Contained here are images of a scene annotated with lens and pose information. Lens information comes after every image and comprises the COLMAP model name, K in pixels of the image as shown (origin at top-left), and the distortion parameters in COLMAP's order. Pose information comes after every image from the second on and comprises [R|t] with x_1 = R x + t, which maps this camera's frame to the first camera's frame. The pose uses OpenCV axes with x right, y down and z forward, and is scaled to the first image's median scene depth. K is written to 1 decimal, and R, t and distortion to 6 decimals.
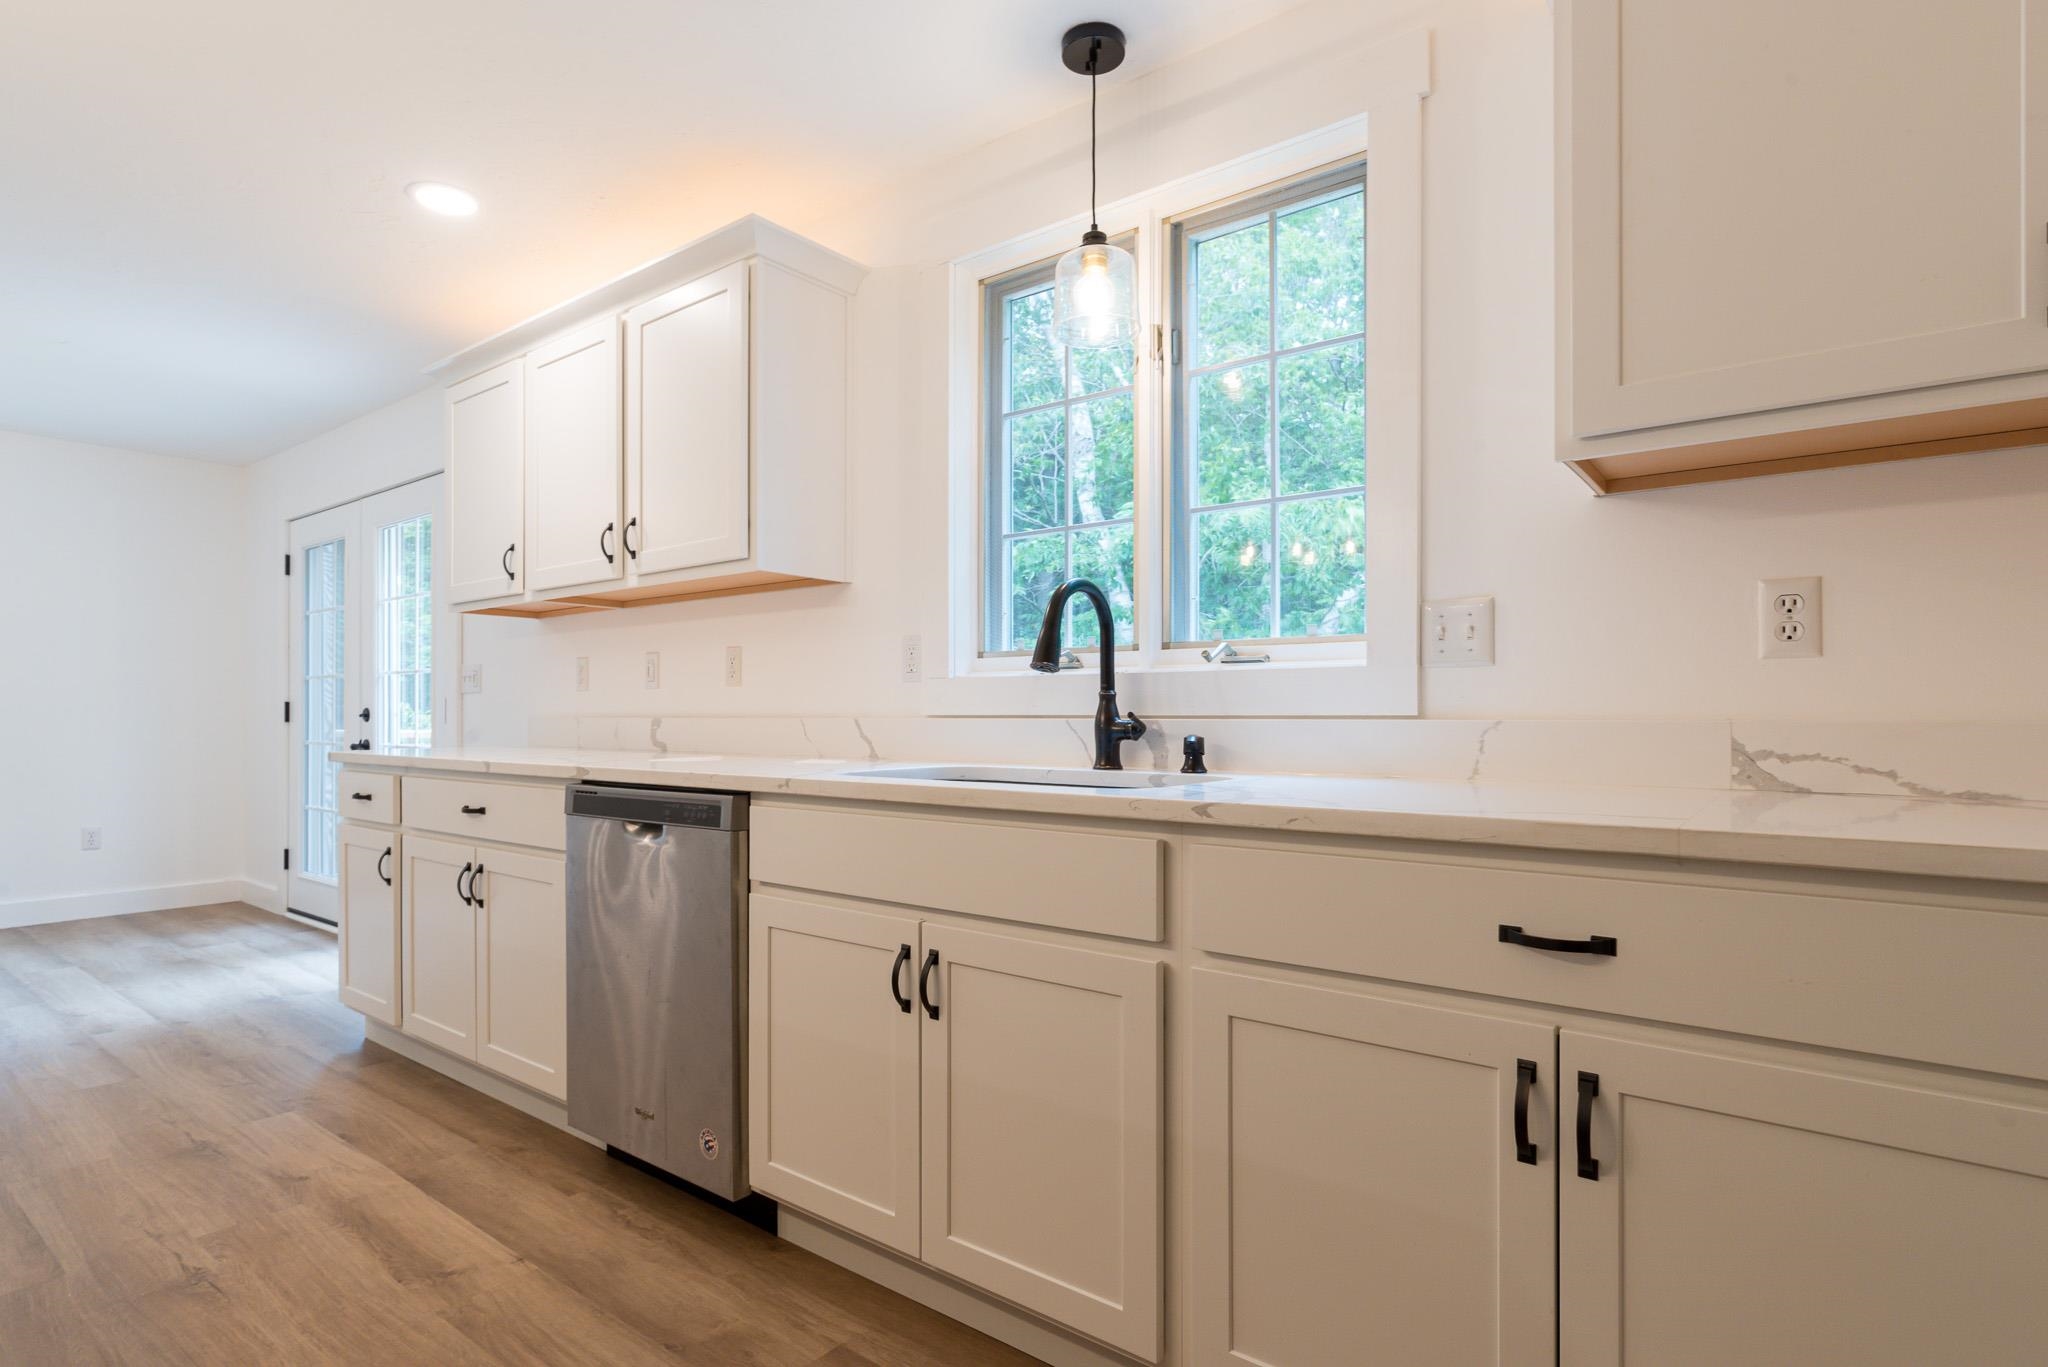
lens RADIAL K [[1017.1, 0, 1016.8], [0, 1017.1, 708.6], [0, 0, 1]] dist [-0.000569, 0.000003]
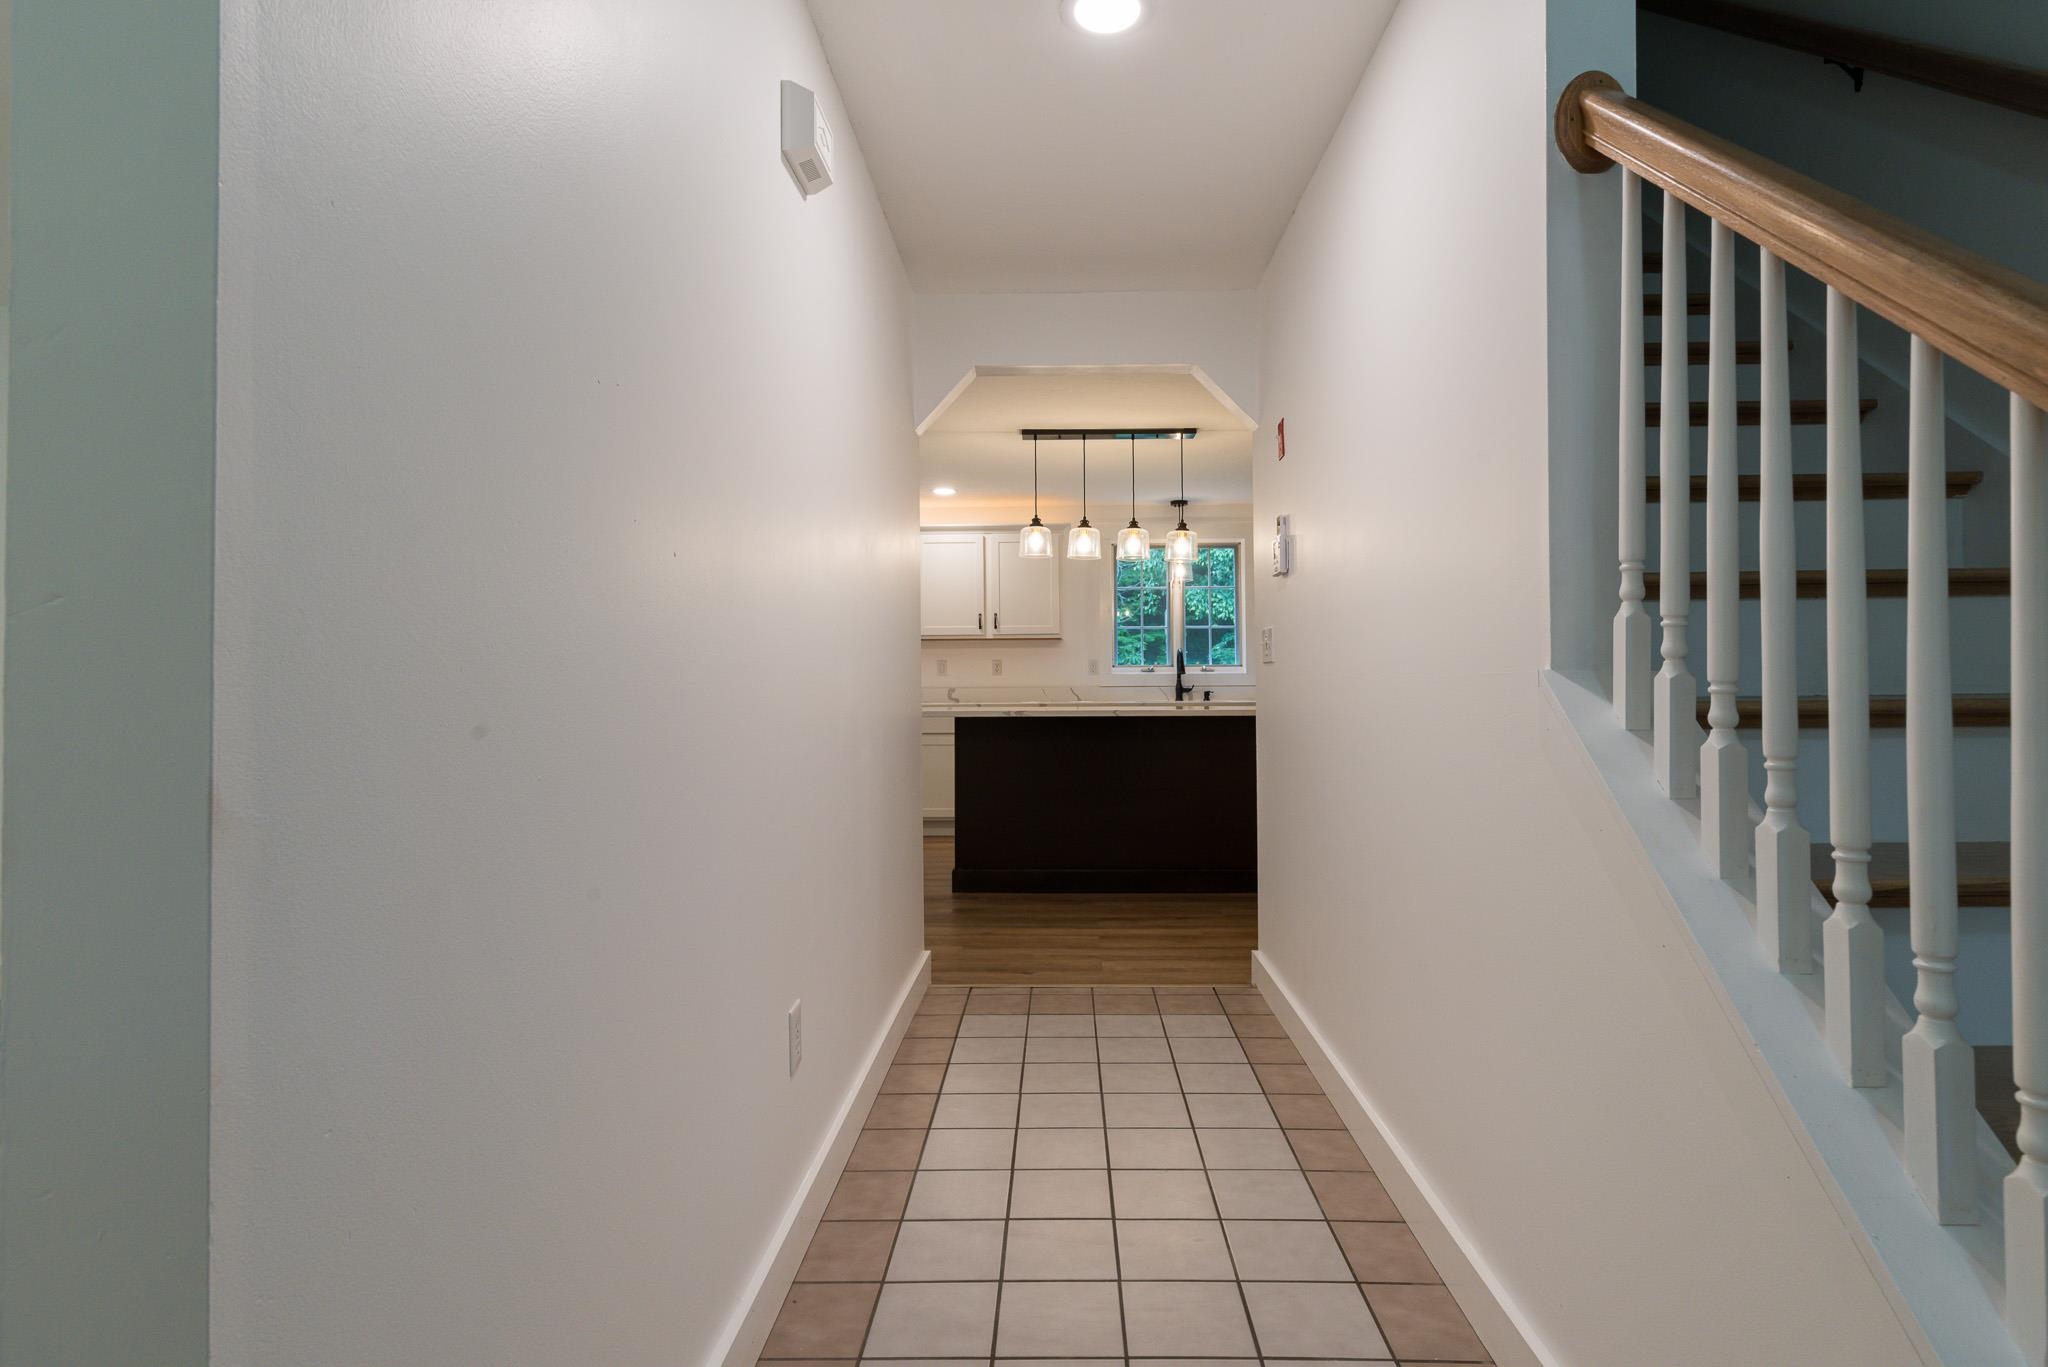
lens RADIAL K [[1032.3, 0, 1047.6], [0, 1032.3, 684.1], [0, 0, 1]] dist [0.000309, 0.000111]
pose [[0.797567, -0.006111, 0.603199, -1.123007], [0.002445, 0.999973, 0.006897, -0.011609], [-0.603225, -0.004026, 0.797561, -0.733001]]
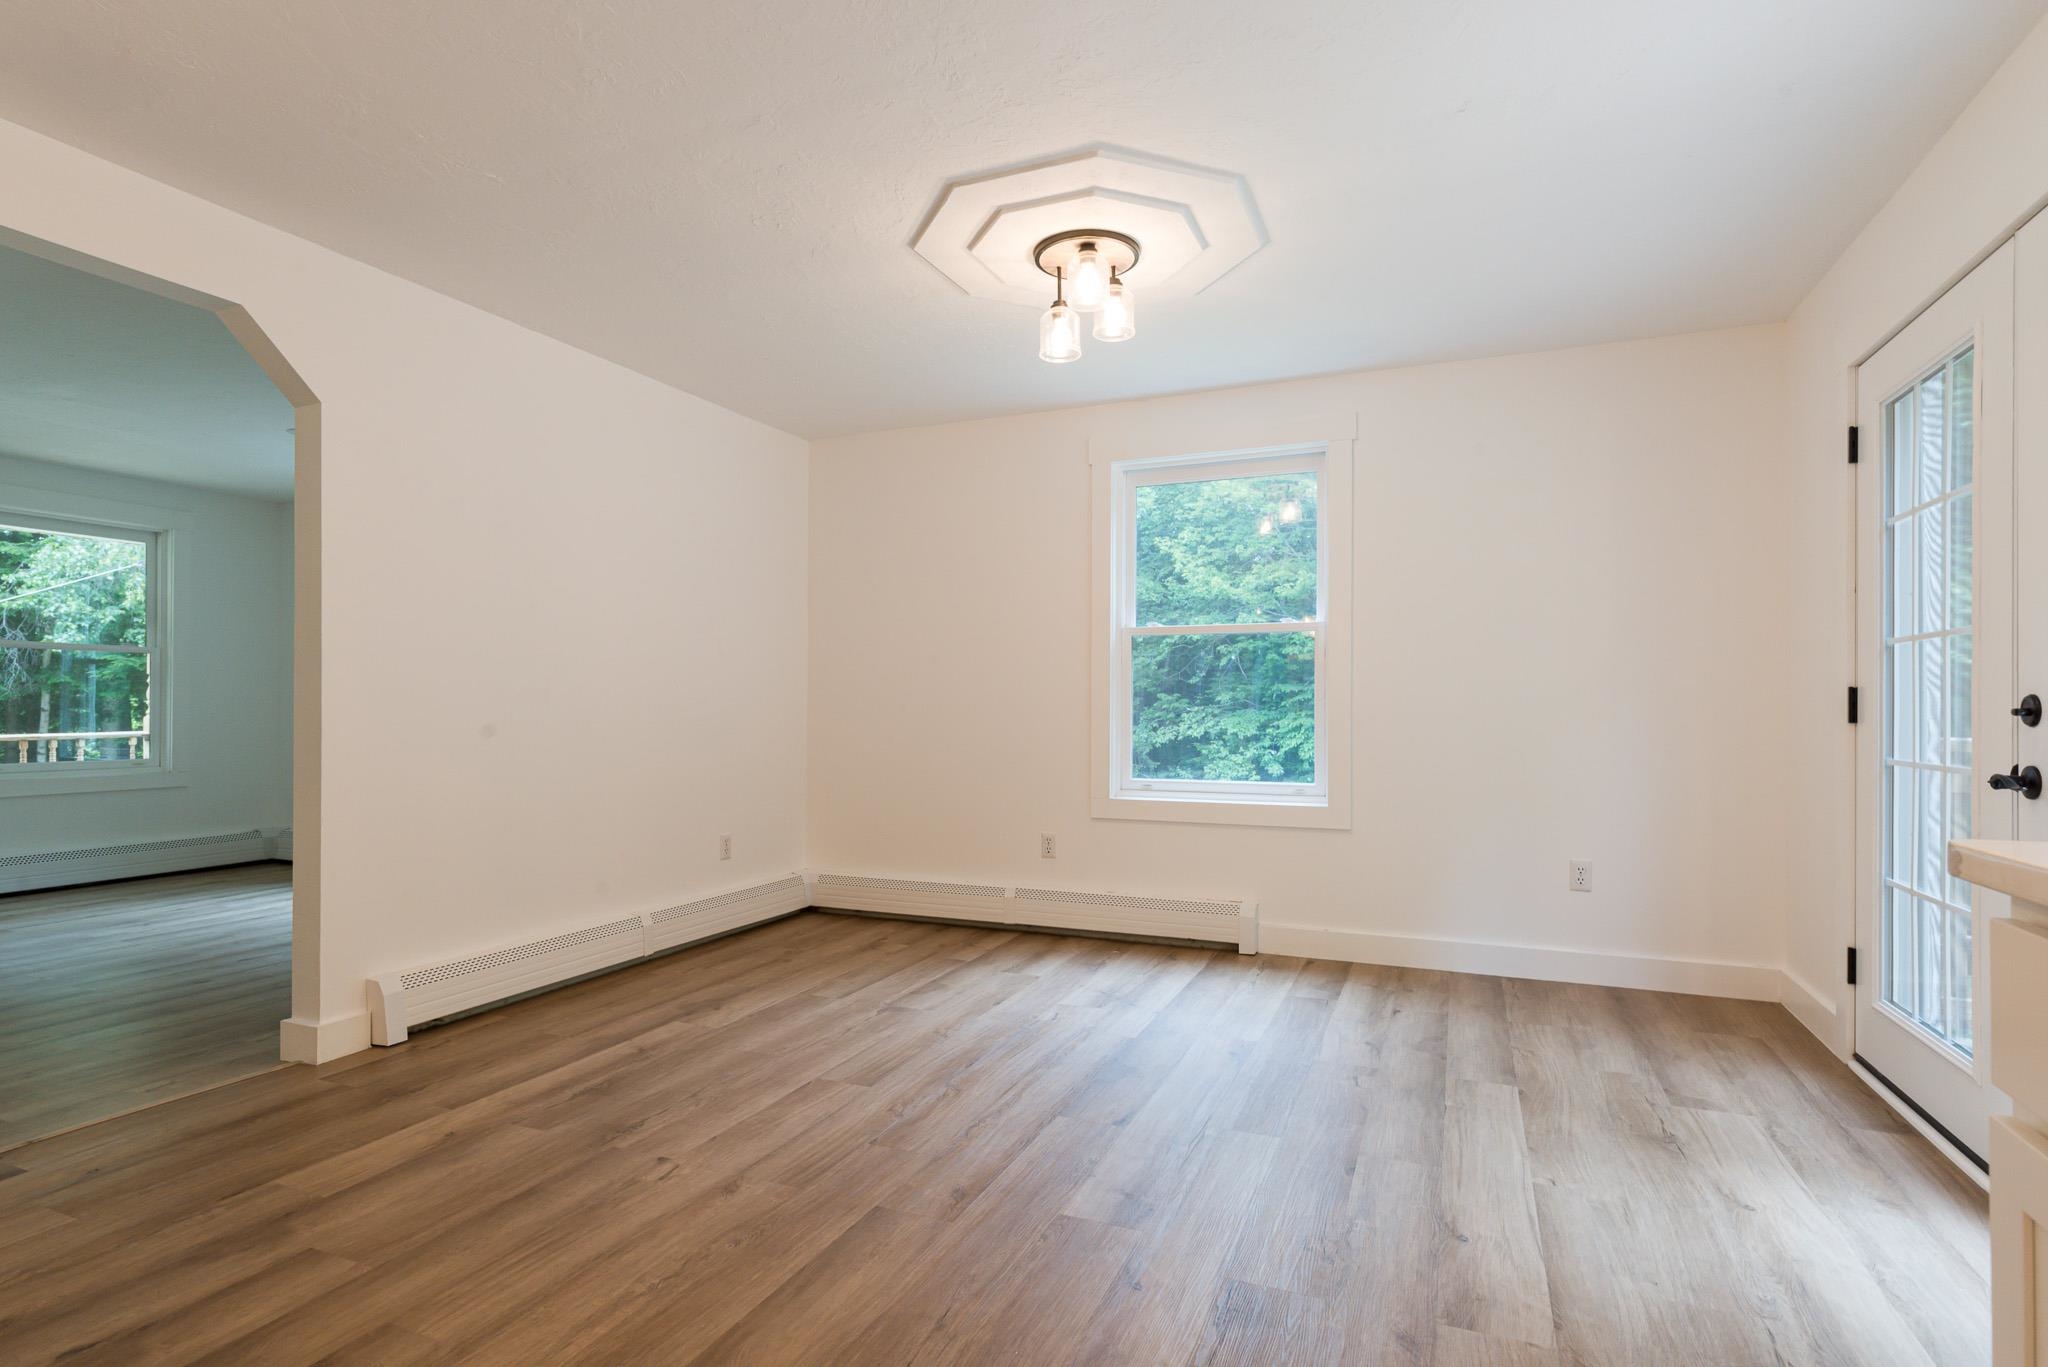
lens RADIAL K [[1016.9, 0, 1033.4], [0, 1016.9, 705.4], [0, 0, 1]] dist [-0.014174, -0.000777]
pose [[0.251926, -0.000765, -0.967746, -0.325953], [-0.000322, 1.000000, -0.000875, 0.004376], [0.967747, 0.000532, 0.251925, 0.468270]]
